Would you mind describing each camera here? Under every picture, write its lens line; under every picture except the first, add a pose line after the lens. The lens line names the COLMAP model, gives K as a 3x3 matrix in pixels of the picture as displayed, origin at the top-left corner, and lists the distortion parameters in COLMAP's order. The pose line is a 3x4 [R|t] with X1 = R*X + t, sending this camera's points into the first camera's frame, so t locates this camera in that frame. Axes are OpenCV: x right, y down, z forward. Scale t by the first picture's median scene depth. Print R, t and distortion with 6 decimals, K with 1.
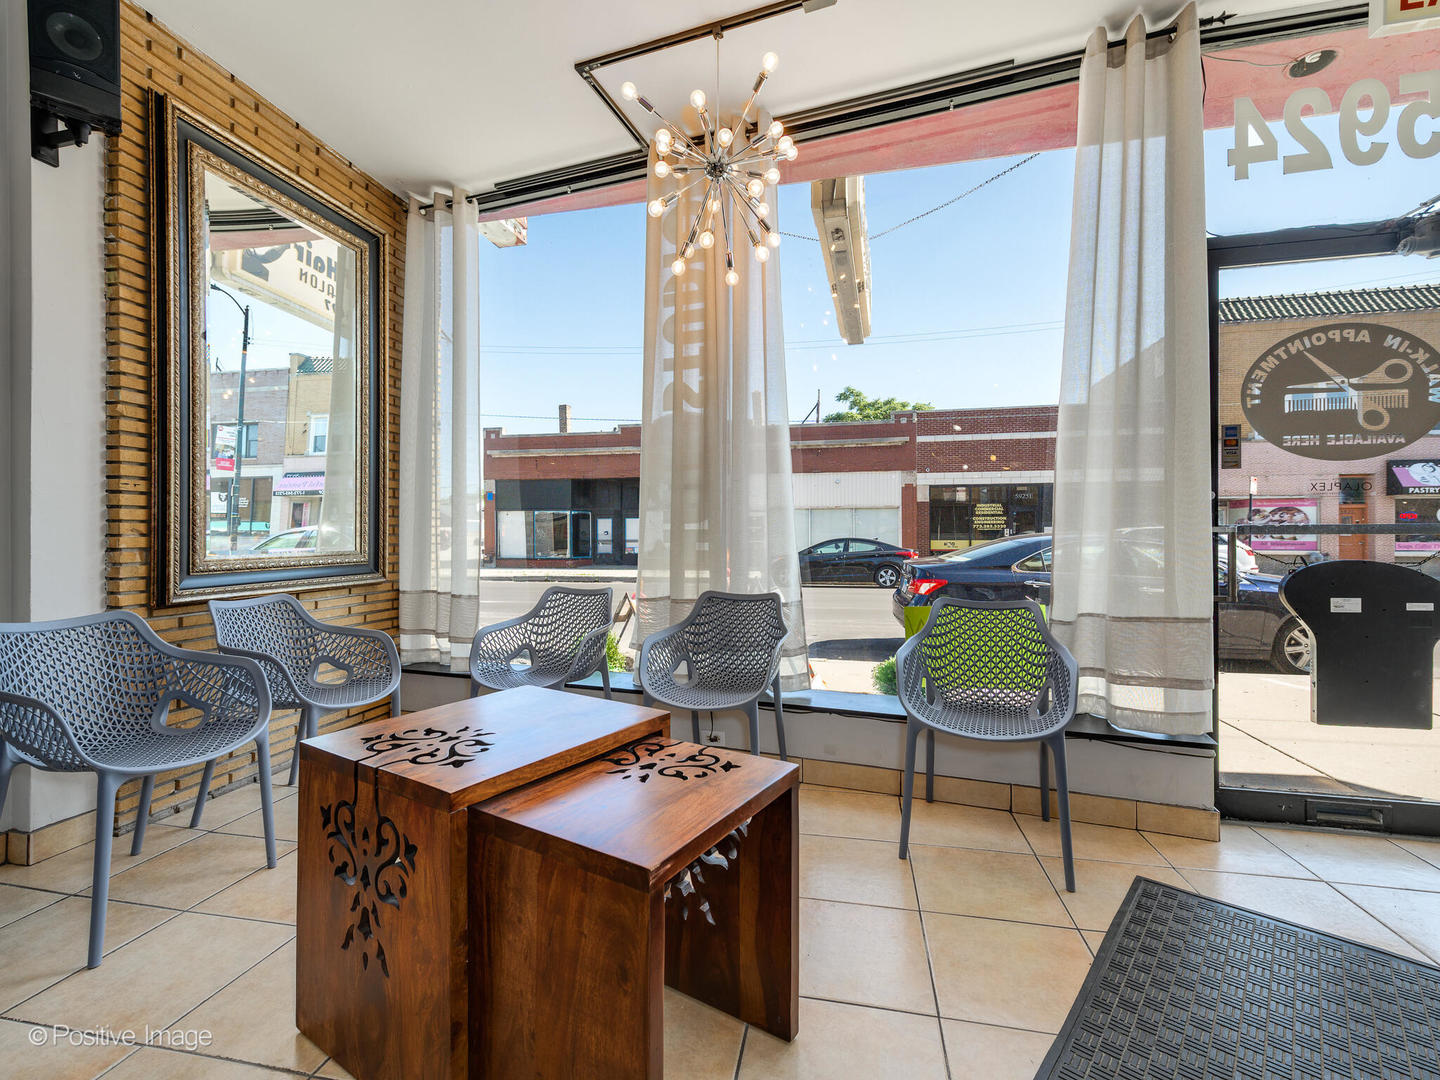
lens RADIAL K [[643.2, 0, 711.4], [0, 643.2, 533.5], [0, 0, 1]] dist [0.010634, -0.000284]
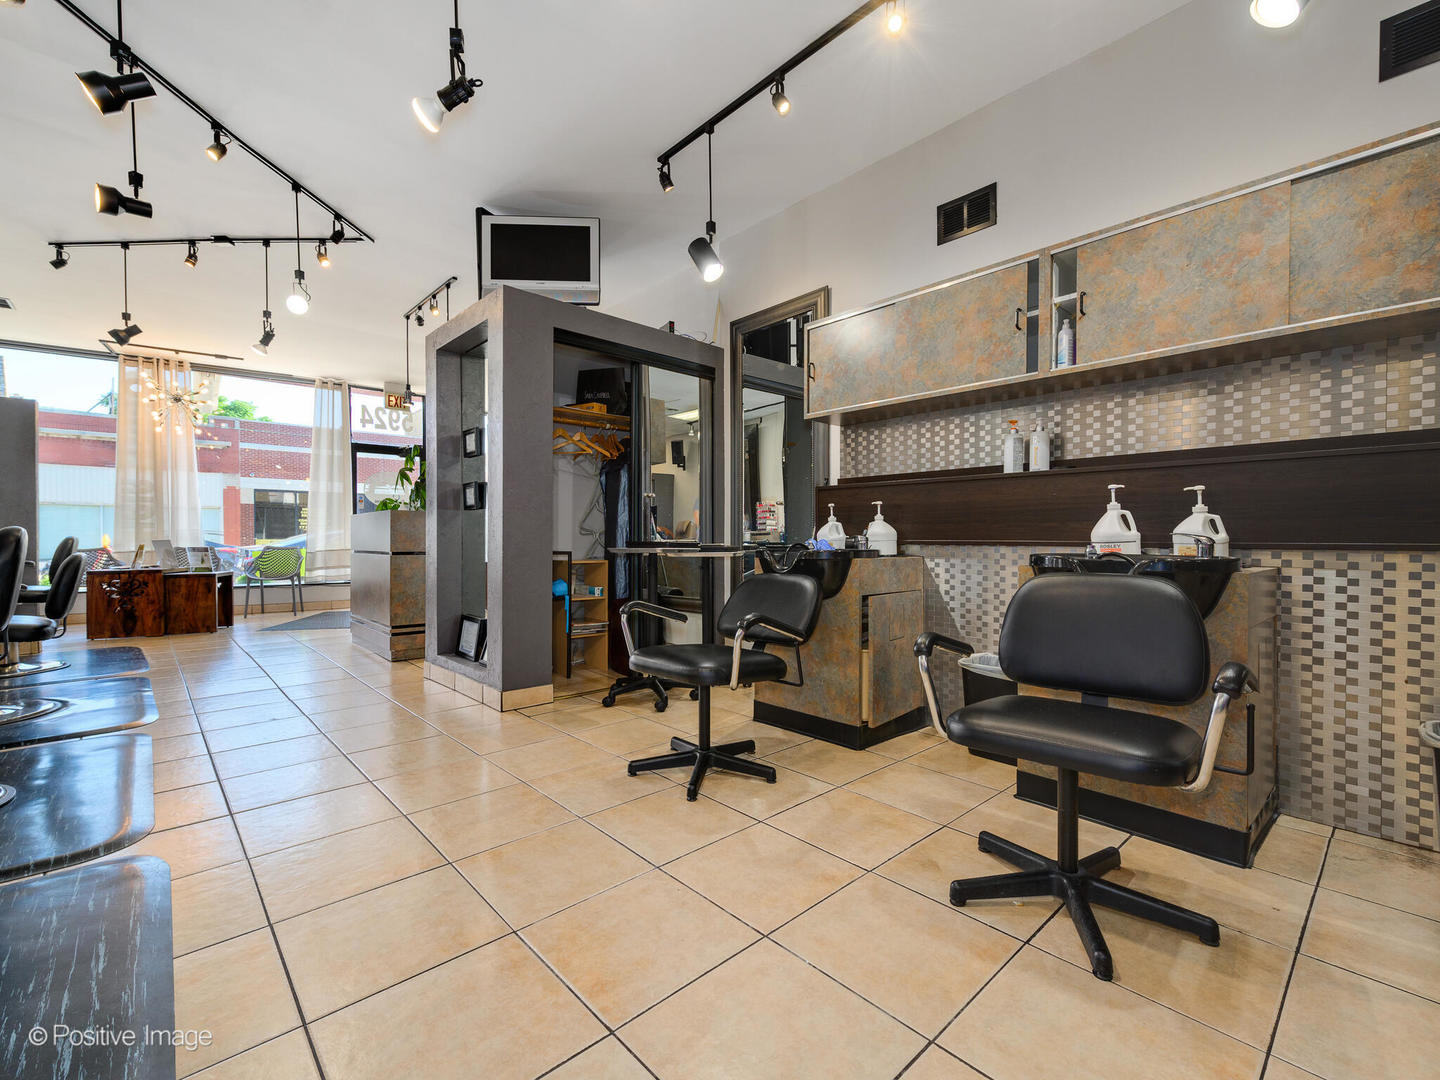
lens RADIAL K [[643.2, 0, 711.4], [0, 643.2, 533.5], [0, 0, 1]] dist [0.010634, -0.000284]
pose [[0.585817, -0.002159, 0.810440, -0.097840], [0.004360, 0.999990, -0.000487, 0.003942], [-0.810431, 0.003818, 0.585821, -0.275231]]
